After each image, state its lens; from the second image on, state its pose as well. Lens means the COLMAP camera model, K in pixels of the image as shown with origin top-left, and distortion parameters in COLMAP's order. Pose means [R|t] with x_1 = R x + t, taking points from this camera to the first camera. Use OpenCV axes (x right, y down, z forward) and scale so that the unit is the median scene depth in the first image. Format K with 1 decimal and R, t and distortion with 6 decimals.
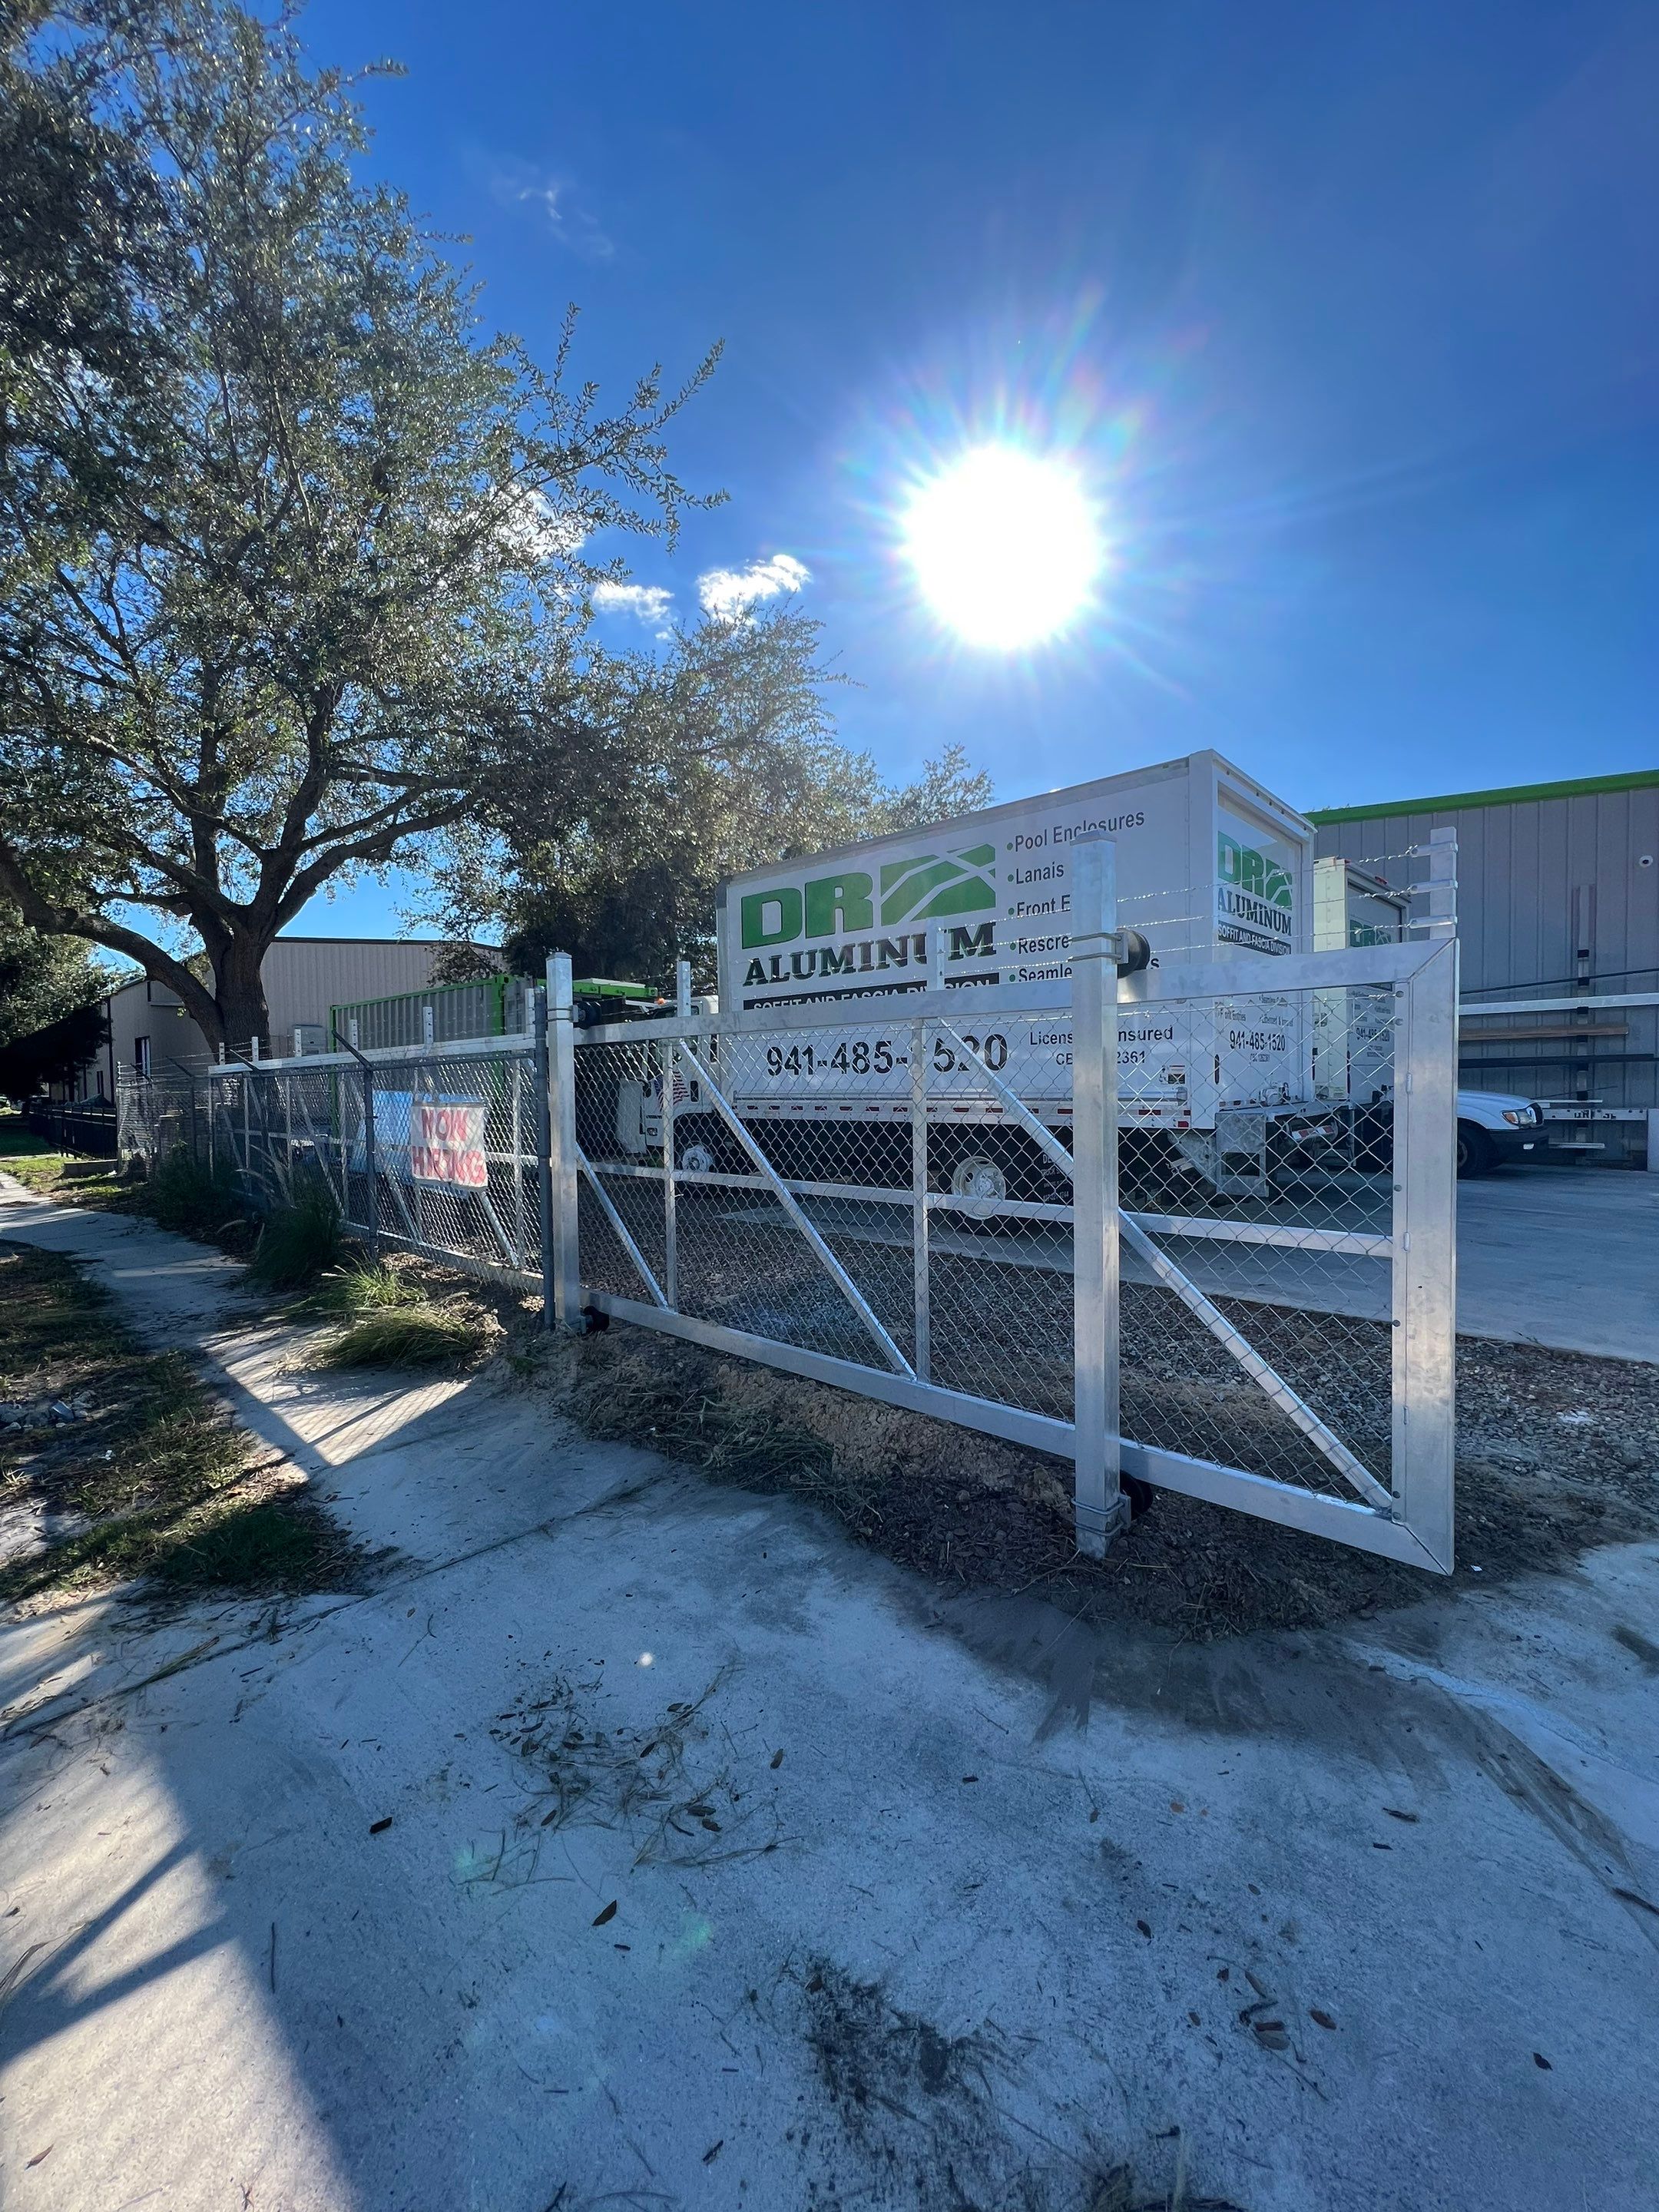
lens RADIAL K [[882.1, 0, 827.9], [0, 882.1, 1111.4], [0, 0, 1]] dist [-0.001610, 0.000014]
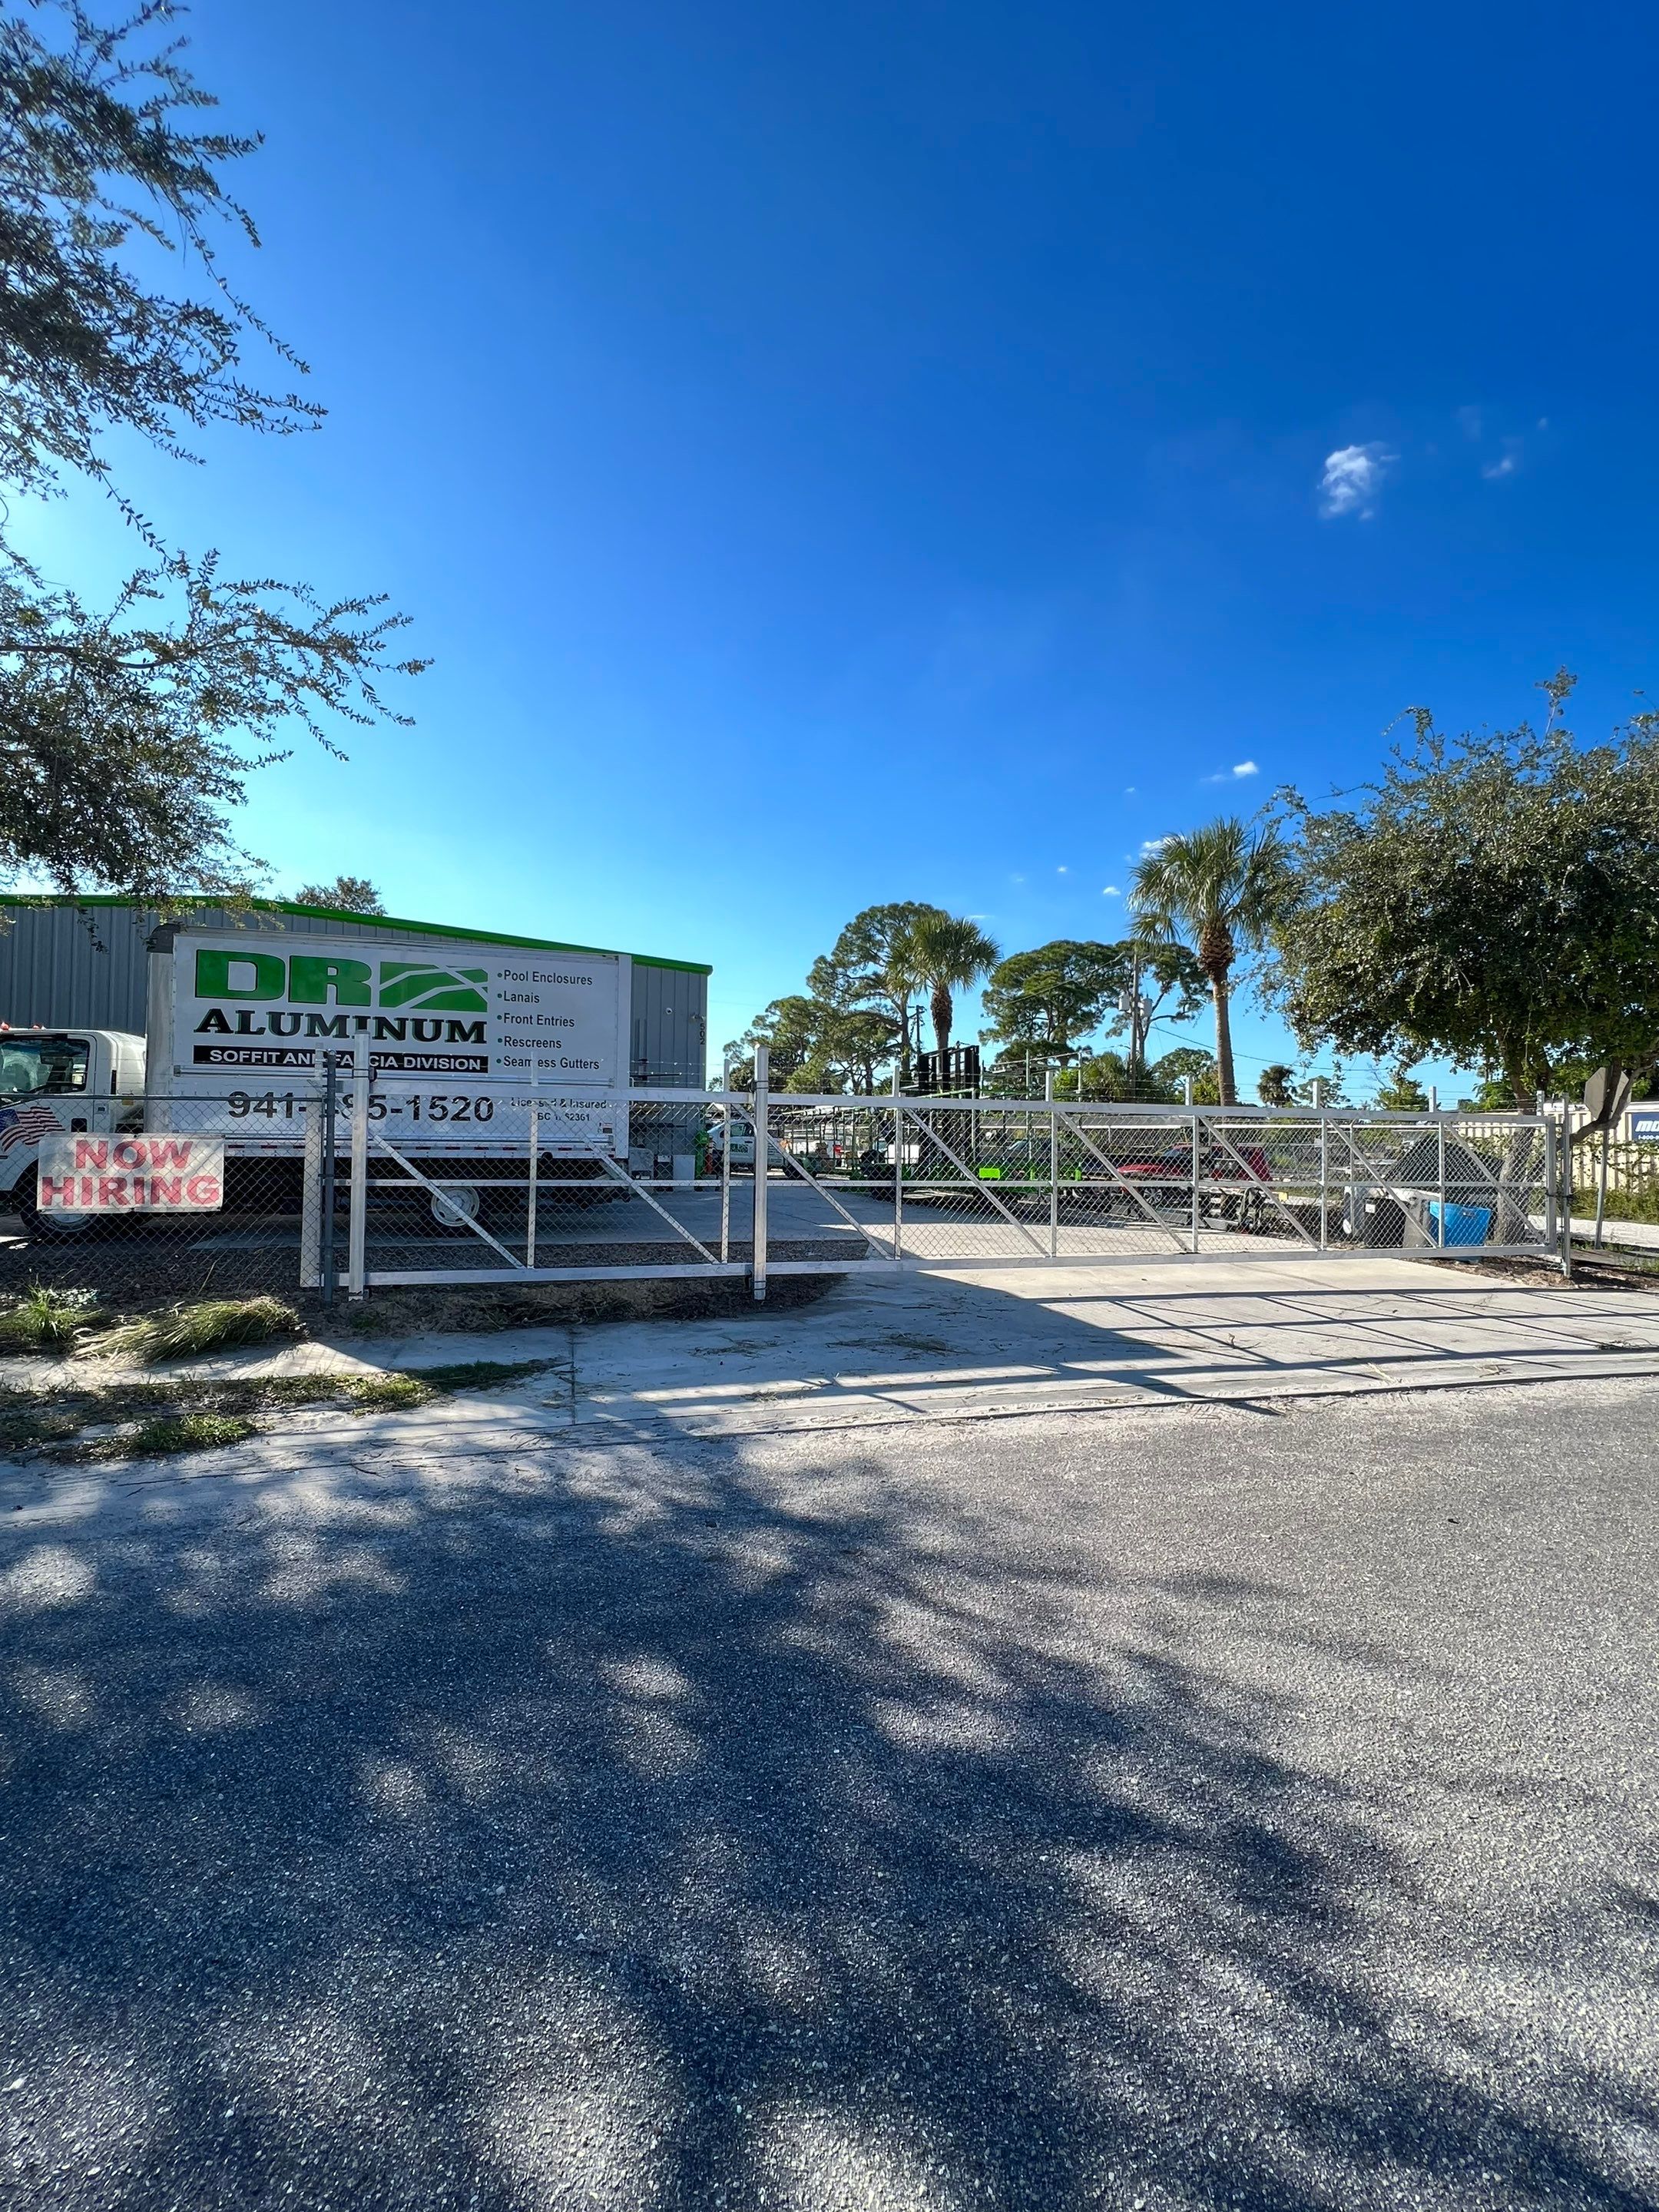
lens RADIAL K [[970.4, 0, 828.3], [0, 970.4, 1122.8], [0, 0, 1]] dist [-0.000216, 0.000130]
pose [[0.479080, 0.034965, 0.877075, -1.812148], [0.008221, 0.998984, -0.044315, 0.062056], [-0.877733, 0.028441, 0.478305, -0.541840]]
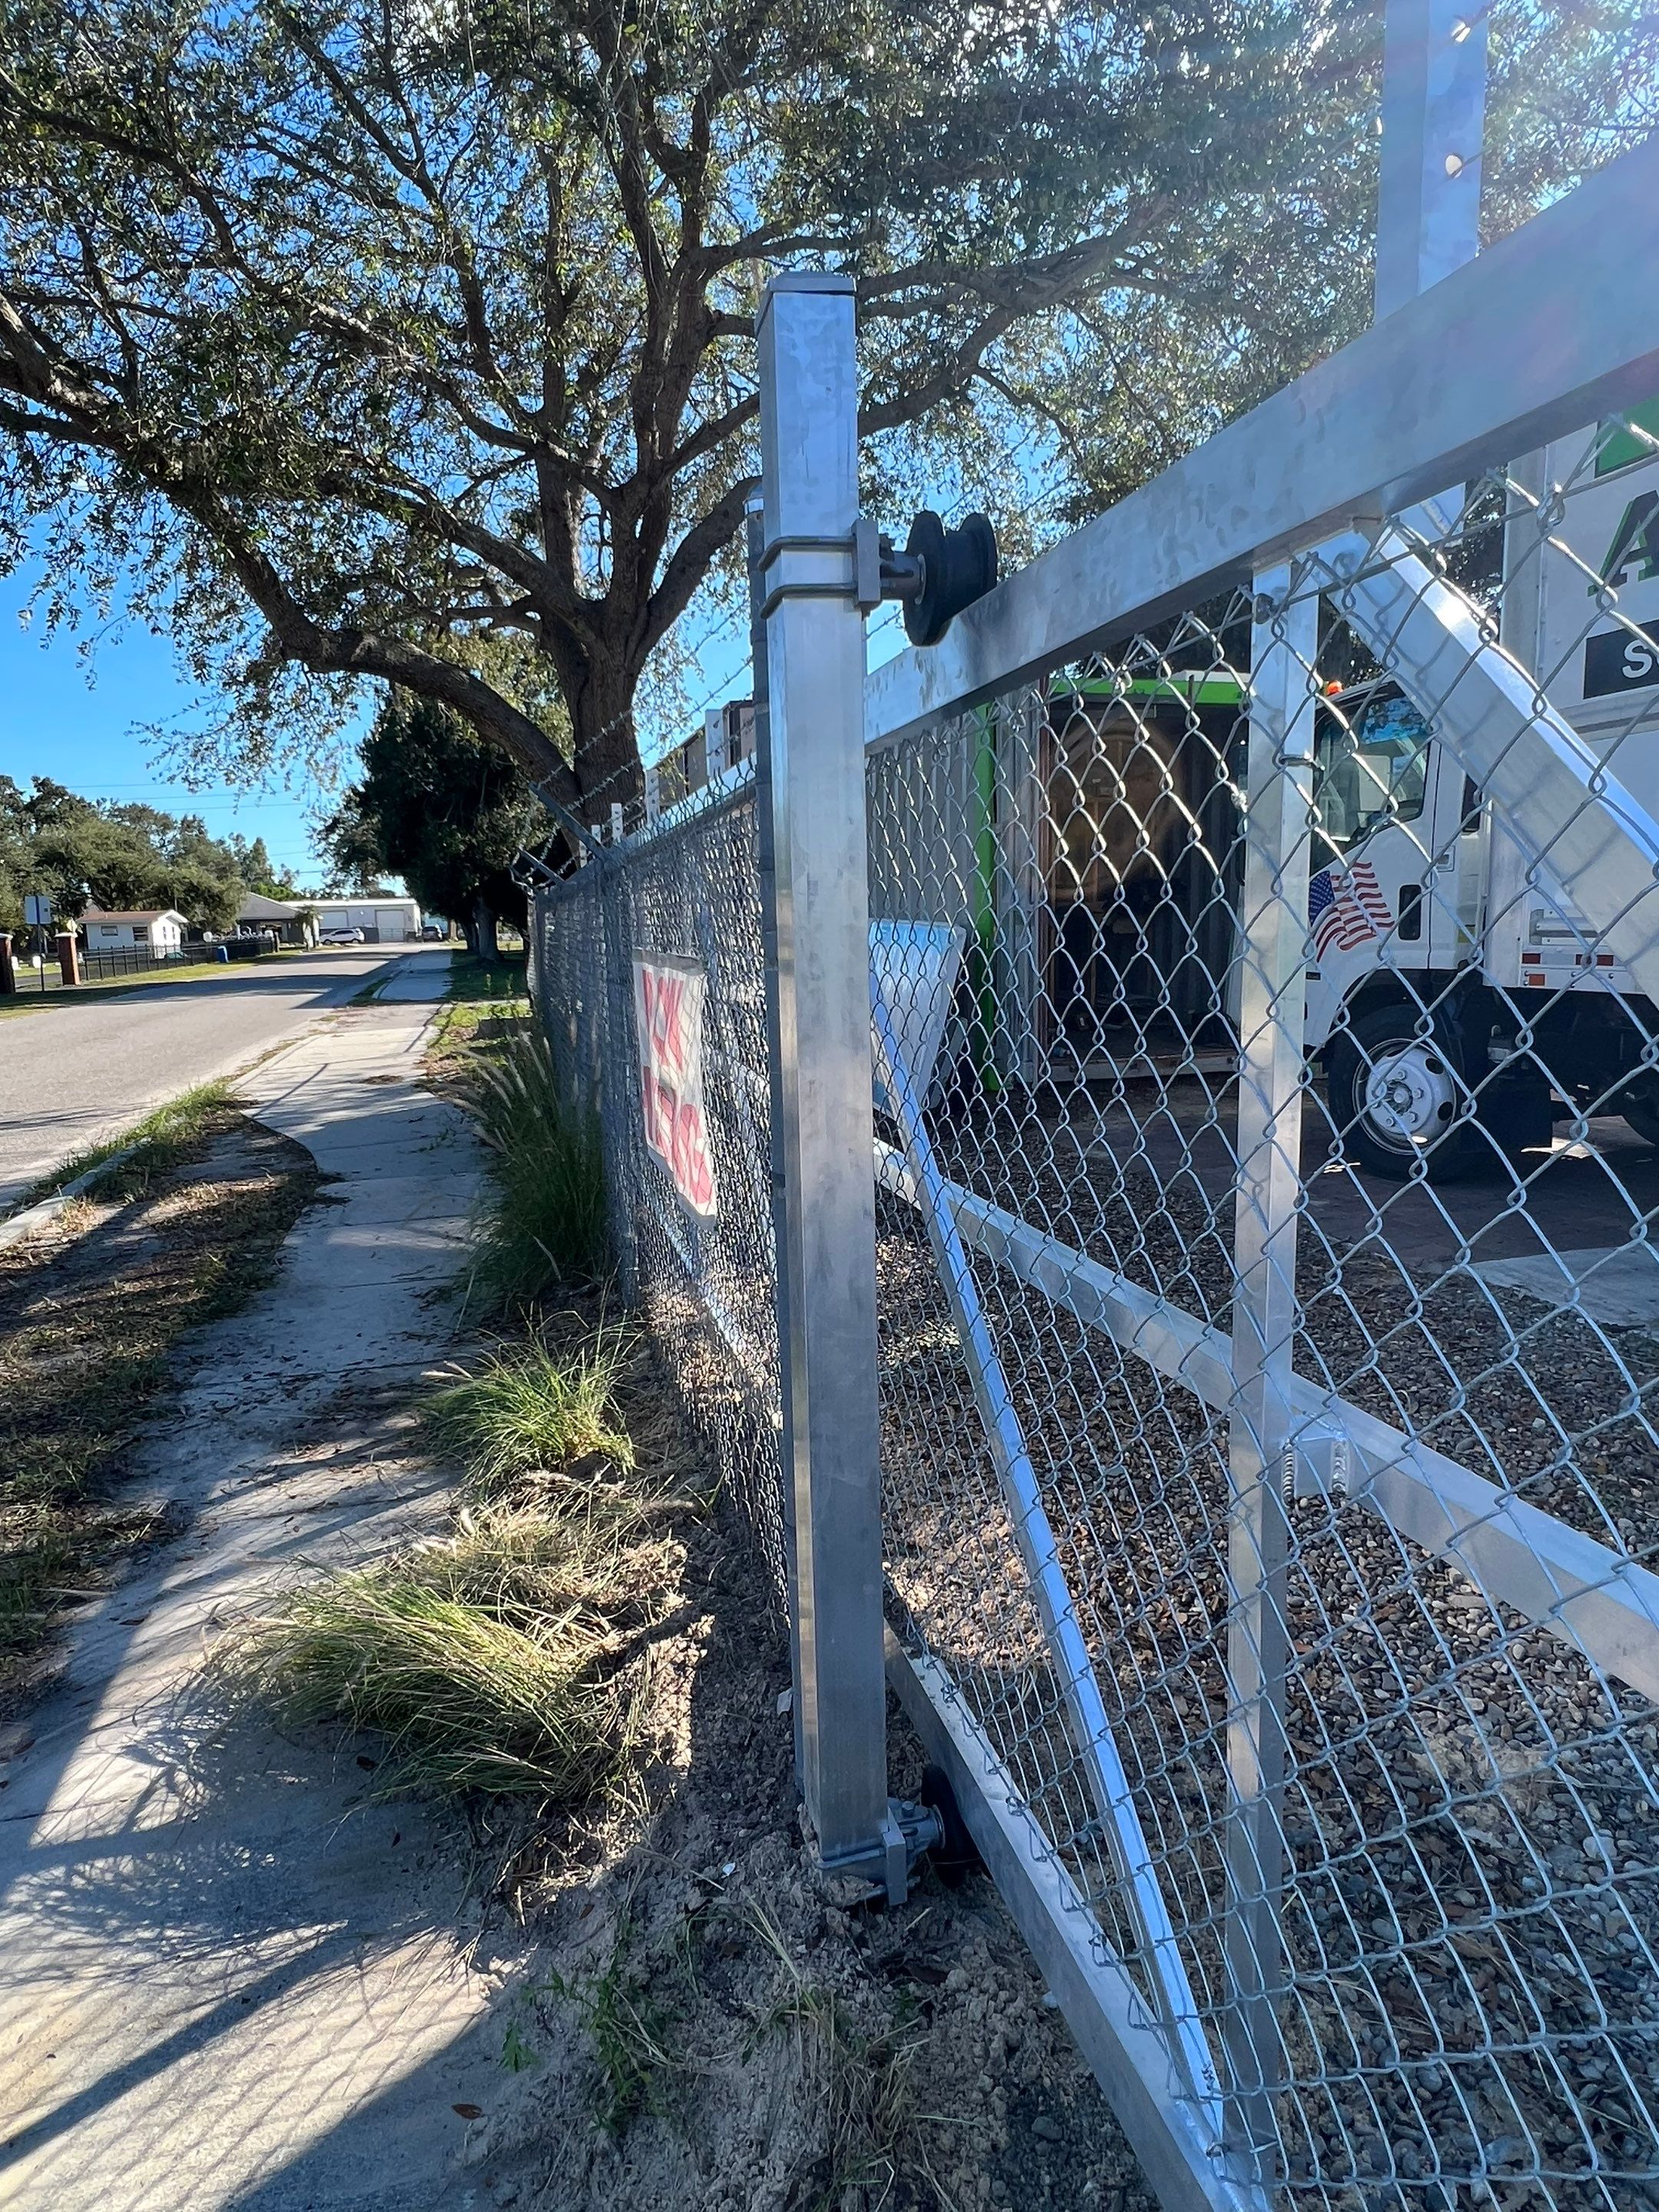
lens RADIAL K [[1301.8, 0, 829.5], [0, 1301.8, 1106.0], [0, 0, 1]] dist [-0.001615, -0.001360]
pose [[0.848680, 0.068848, -0.524407, -0.161494], [-0.001958, 0.991894, 0.127055, -0.026730], [0.528903, -0.106802, 0.841935, 0.985025]]
